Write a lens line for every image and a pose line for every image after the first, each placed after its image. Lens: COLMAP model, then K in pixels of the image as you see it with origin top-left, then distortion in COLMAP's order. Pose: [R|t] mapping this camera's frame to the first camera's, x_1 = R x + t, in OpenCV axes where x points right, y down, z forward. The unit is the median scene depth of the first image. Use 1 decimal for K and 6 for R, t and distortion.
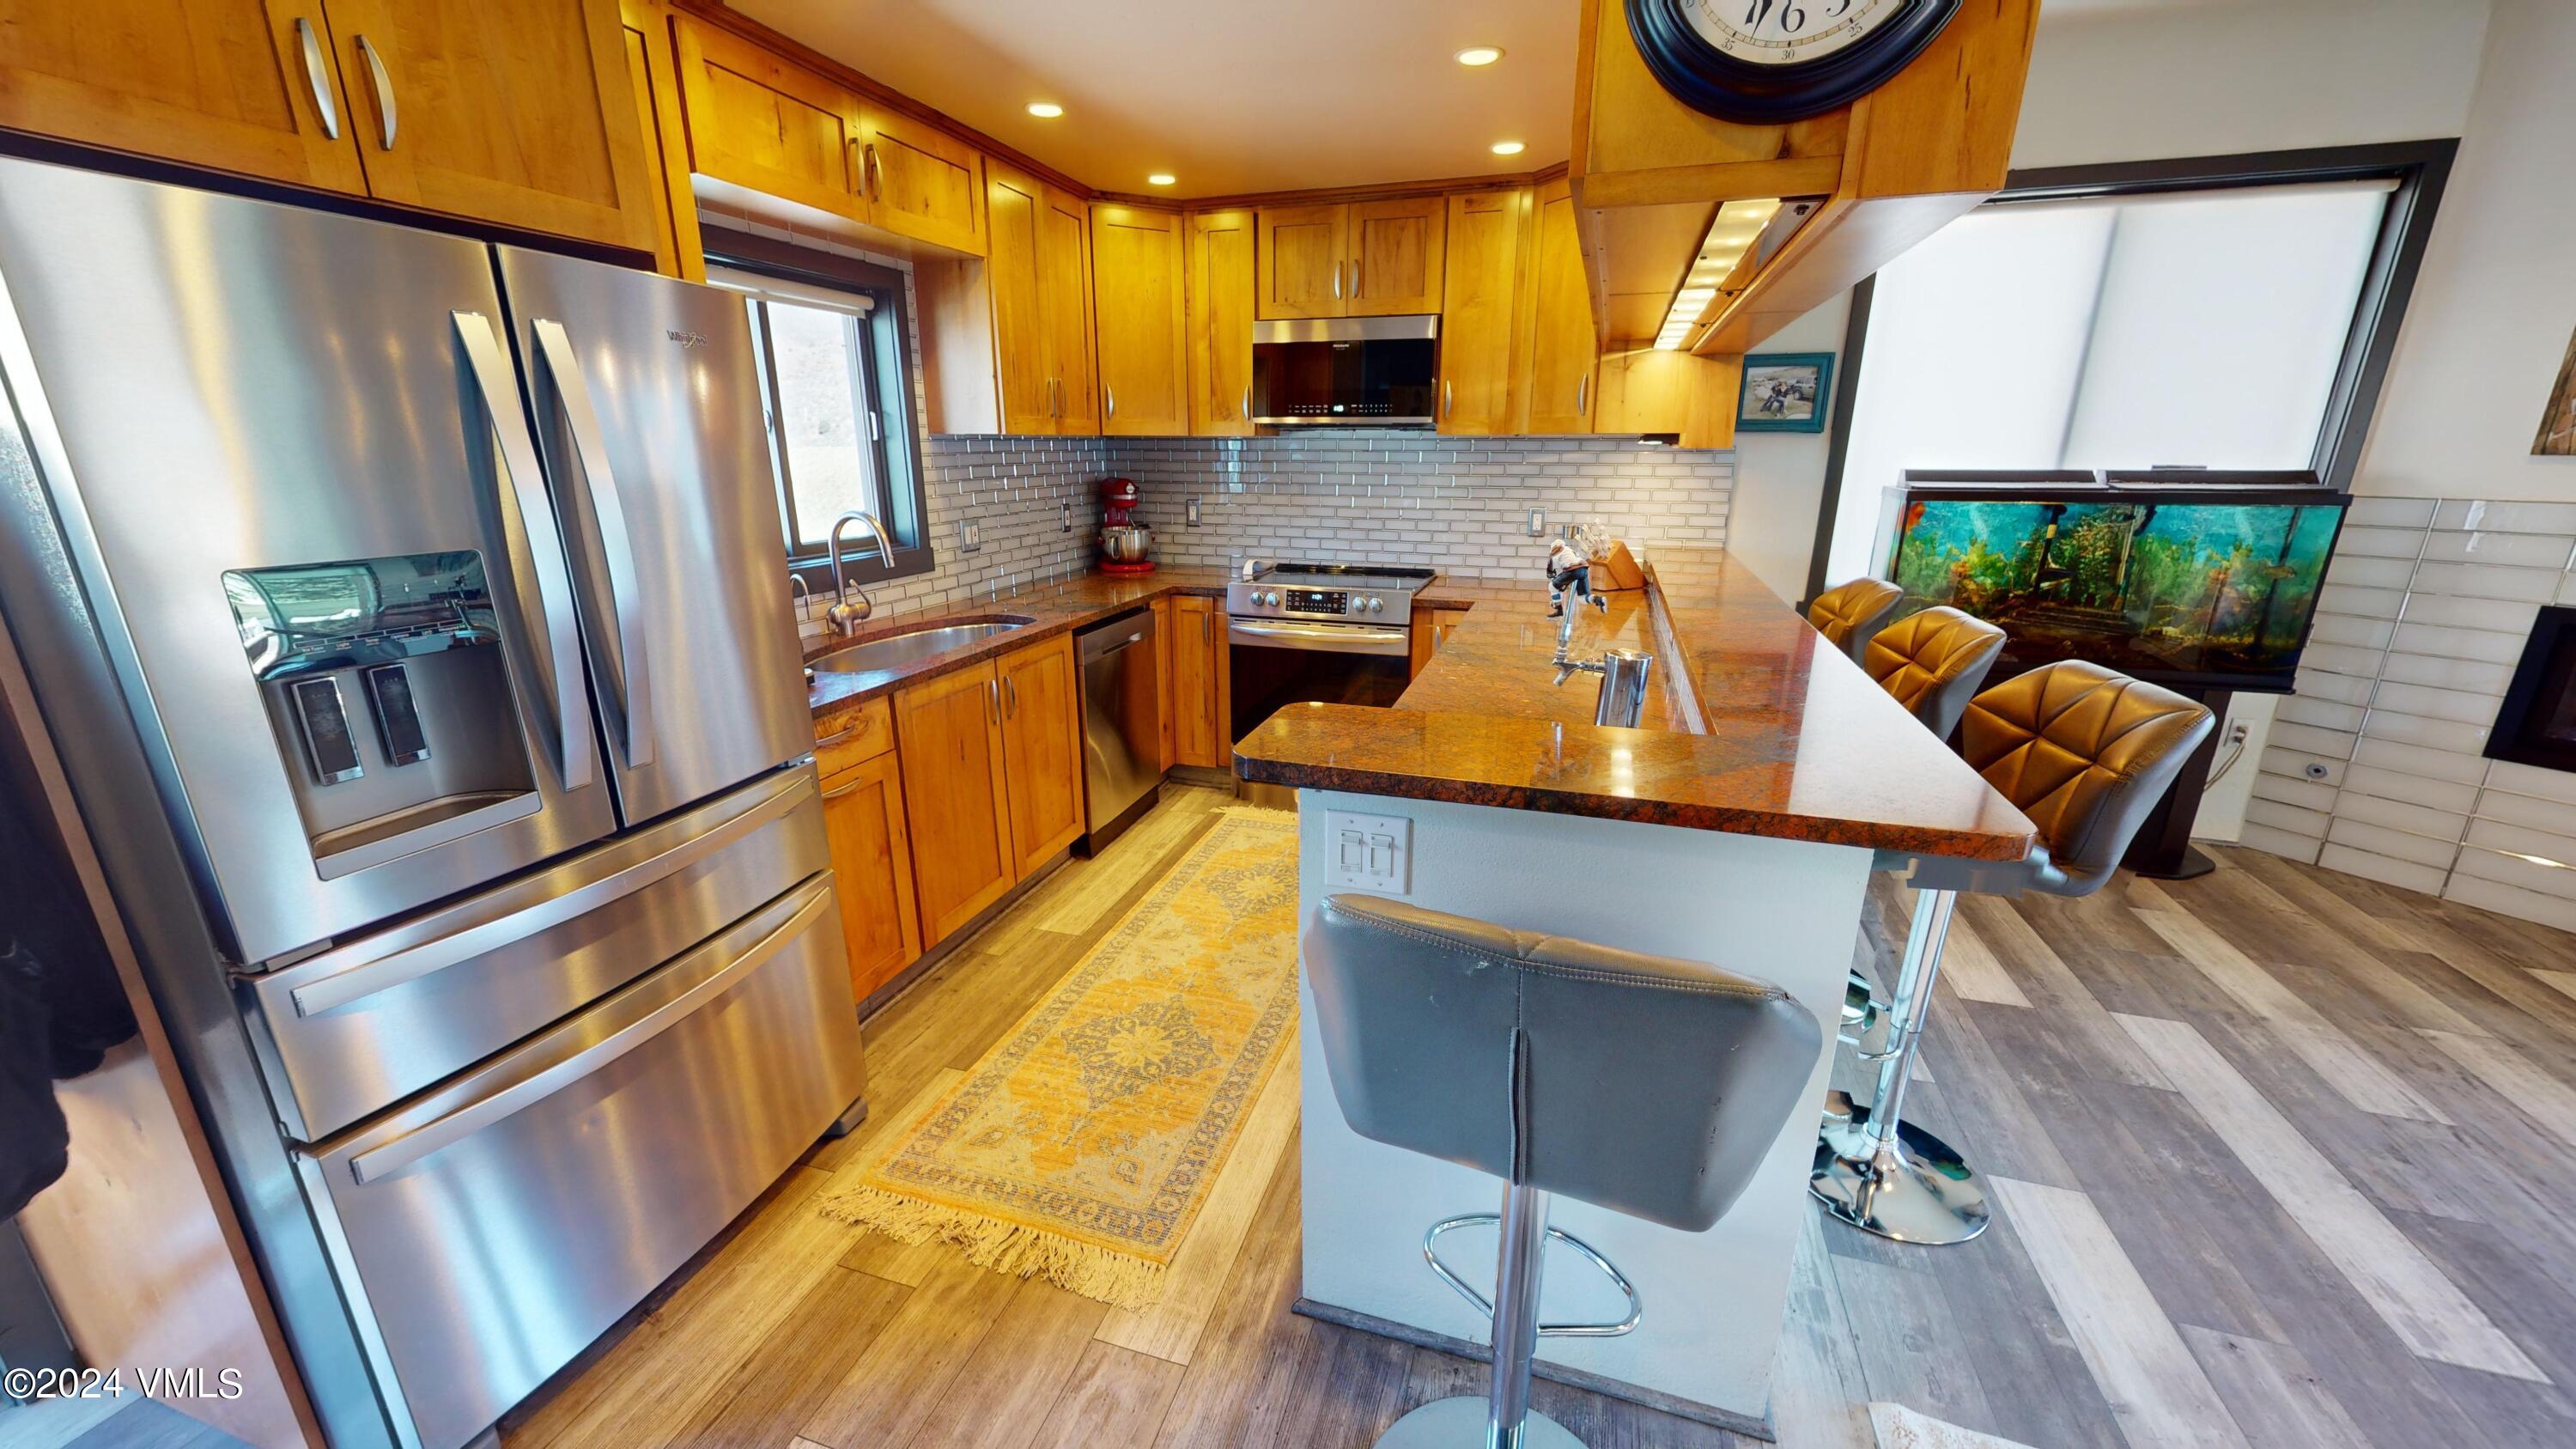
lens RADIAL K [[945.1, 0, 1292.4], [0, 945.1, 729.0], [0, 0, 1]] dist [0.001525, -0.000232]
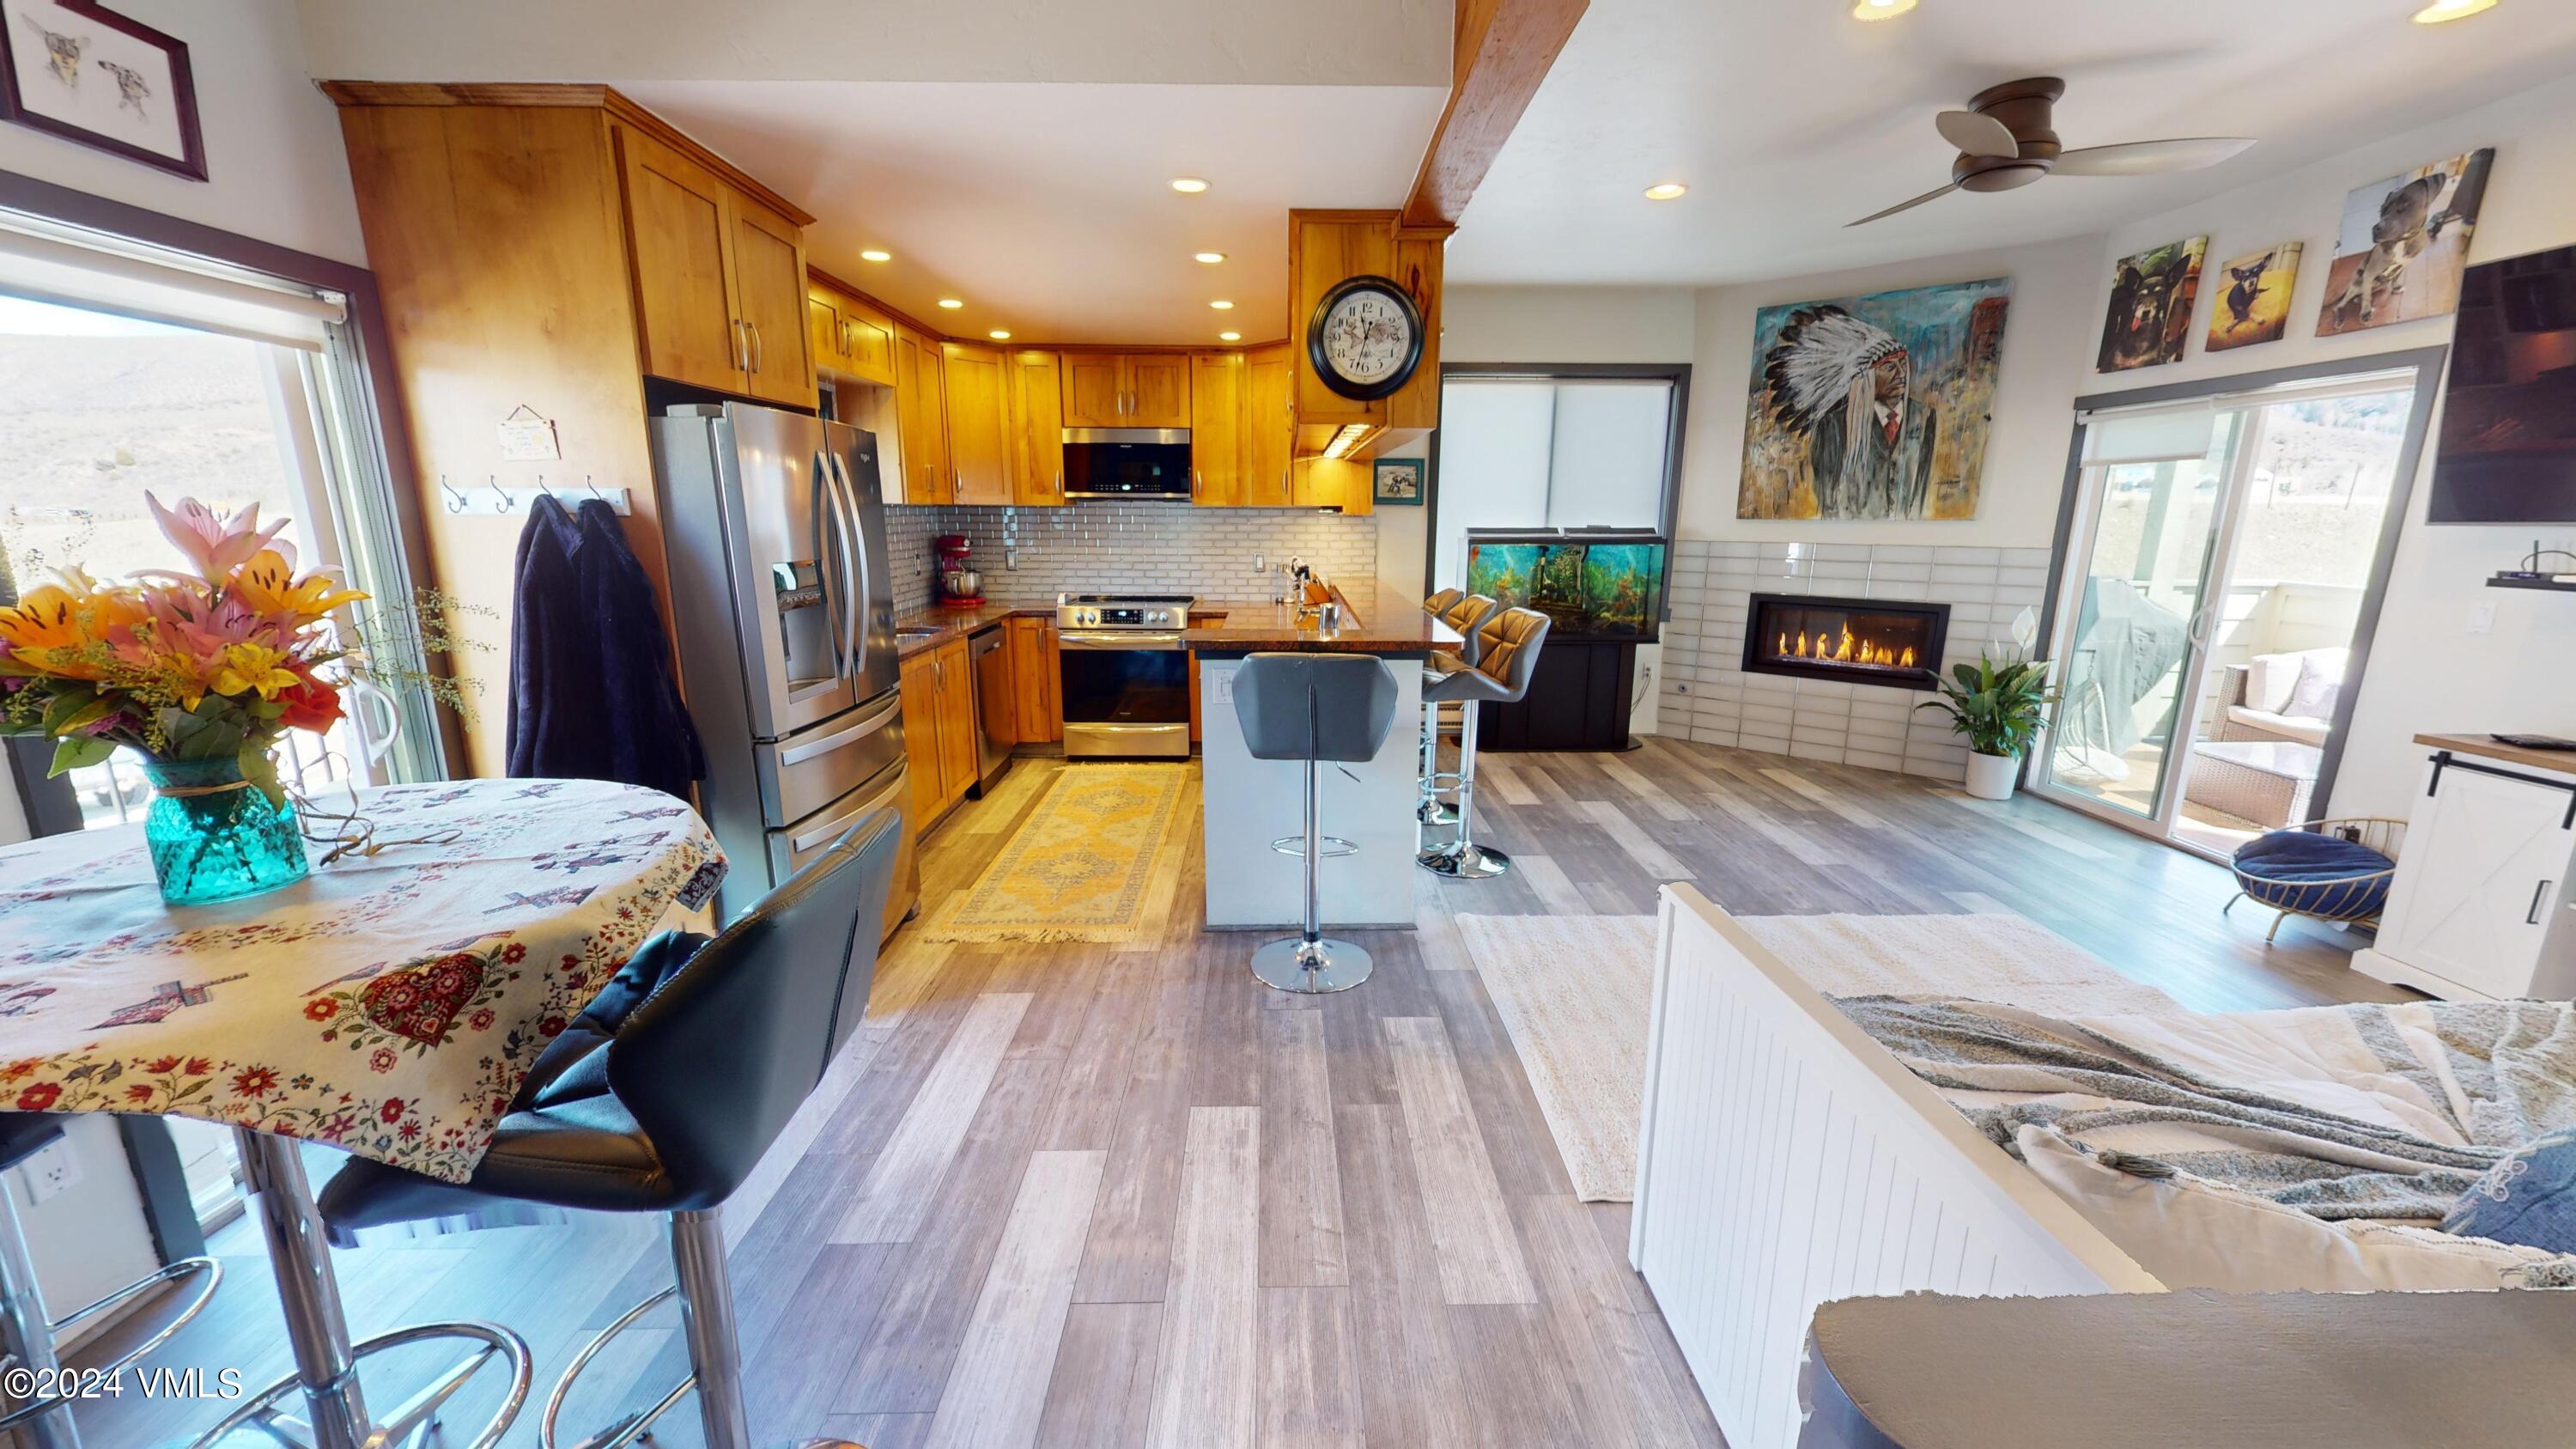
lens RADIAL K [[945.1, 0, 1294.5], [0, 945.1, 727.8], [0, 0, 1]] dist [0.001525, -0.000232]
pose [[0.948906, -0.067315, 0.308296, -0.203789], [0.087316, 0.994847, -0.051529, 0.149584], [-0.303239, 0.075815, 0.949894, -0.508283]]
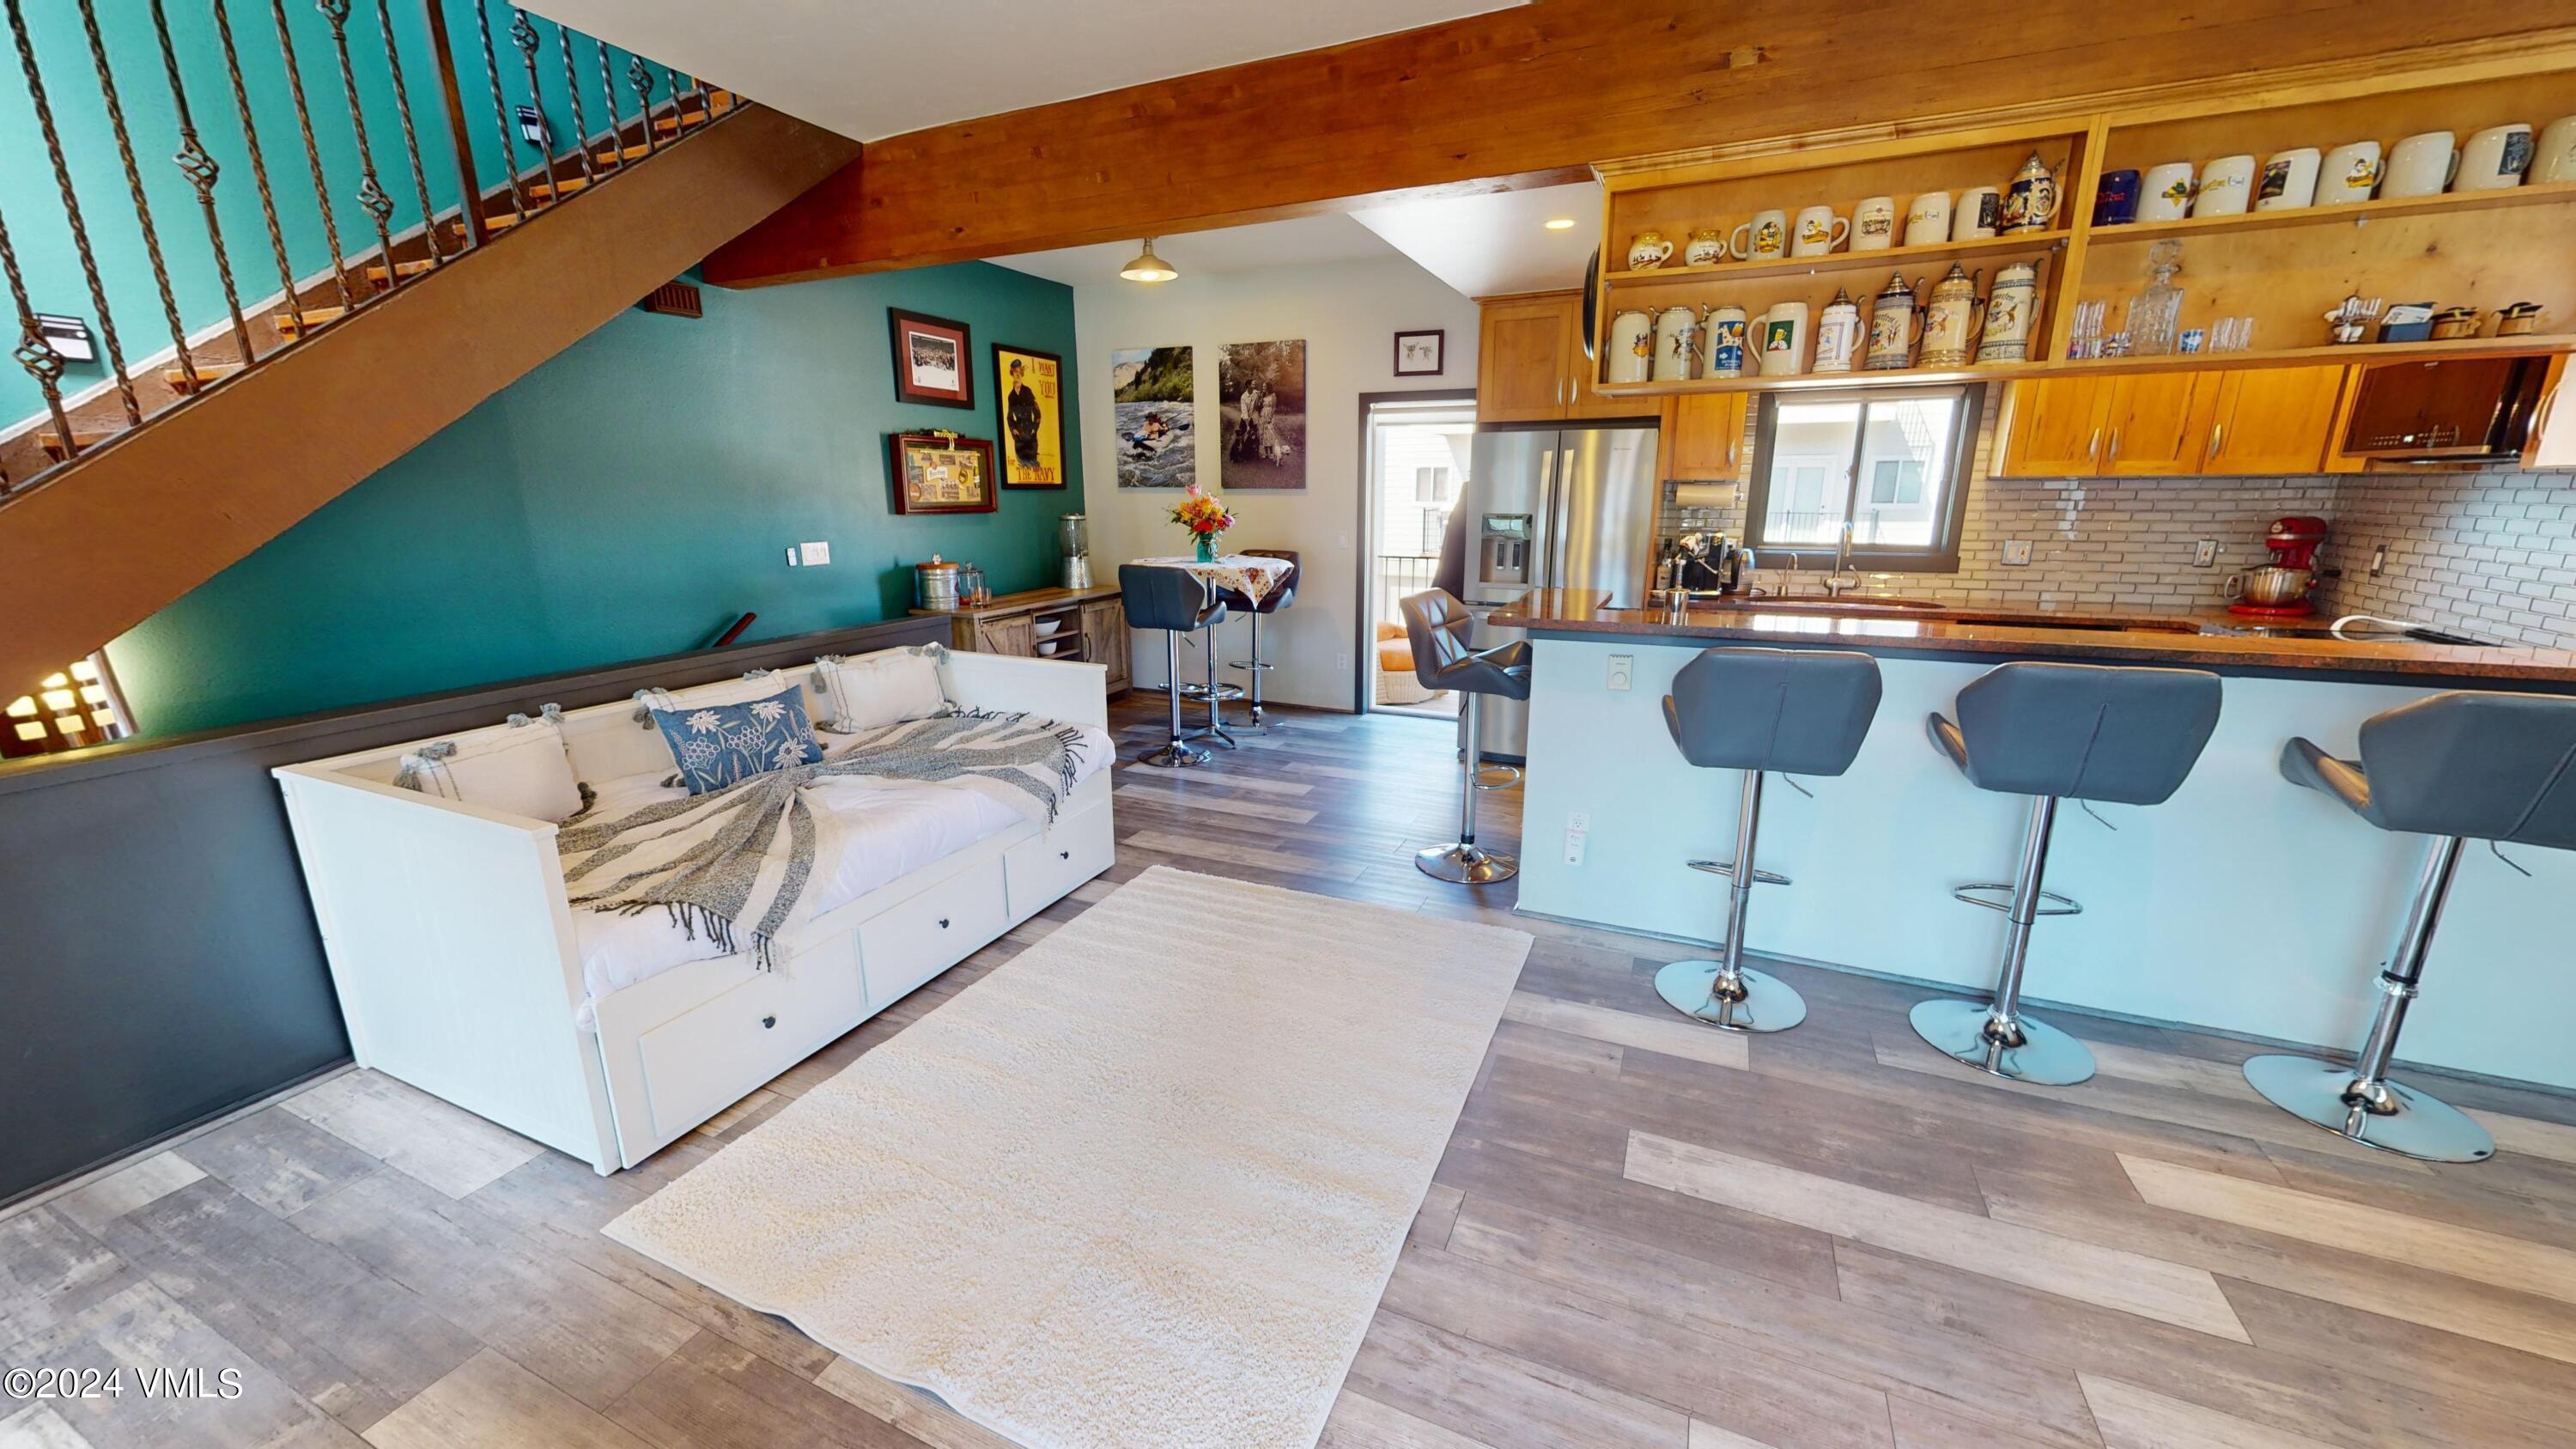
lens RADIAL K [[945.1, 0, 1299.2], [0, 945.1, 727.9], [0, 0, 1]] dist [0.001525, -0.000232]
pose [[-0.109853, 0.245373, -0.963184, 1.148116], [-0.284271, 0.920815, 0.267001, -0.054458], [0.952430, 0.303136, -0.031402, 0.189701]]
